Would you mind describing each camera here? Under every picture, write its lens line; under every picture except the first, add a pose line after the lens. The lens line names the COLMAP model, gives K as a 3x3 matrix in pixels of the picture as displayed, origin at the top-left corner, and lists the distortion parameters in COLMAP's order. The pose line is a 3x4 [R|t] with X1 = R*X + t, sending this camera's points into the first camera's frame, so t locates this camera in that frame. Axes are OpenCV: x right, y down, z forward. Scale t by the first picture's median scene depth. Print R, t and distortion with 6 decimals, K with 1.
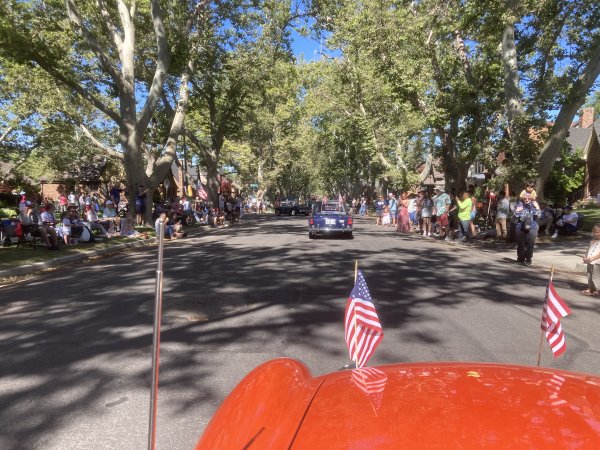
lens RADIAL K [[486.3, 0, 300.1], [0, 486.3, 223.9], [0, 0, 1]] dist [0.001296, -0.000314]
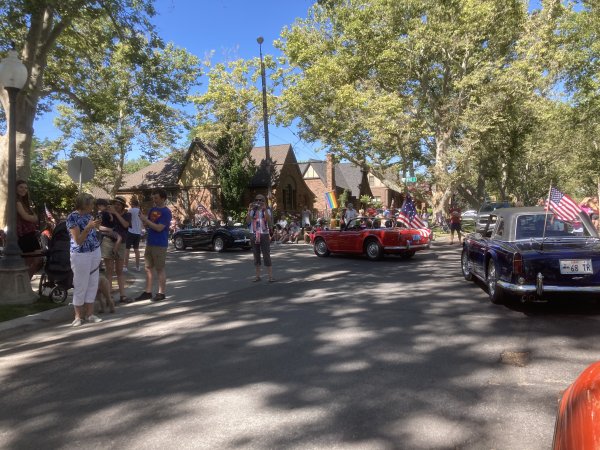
lens RADIAL K [[486.3, 0, 299.4], [0, 486.3, 225.4], [0, 0, 1]] dist [0.001296, -0.000314]
pose [[0.887872, -0.007454, -0.460030, 0.020500], [-0.002600, 0.999772, -0.021218, -0.025314], [0.460083, 0.020034, 0.887650, 0.509040]]
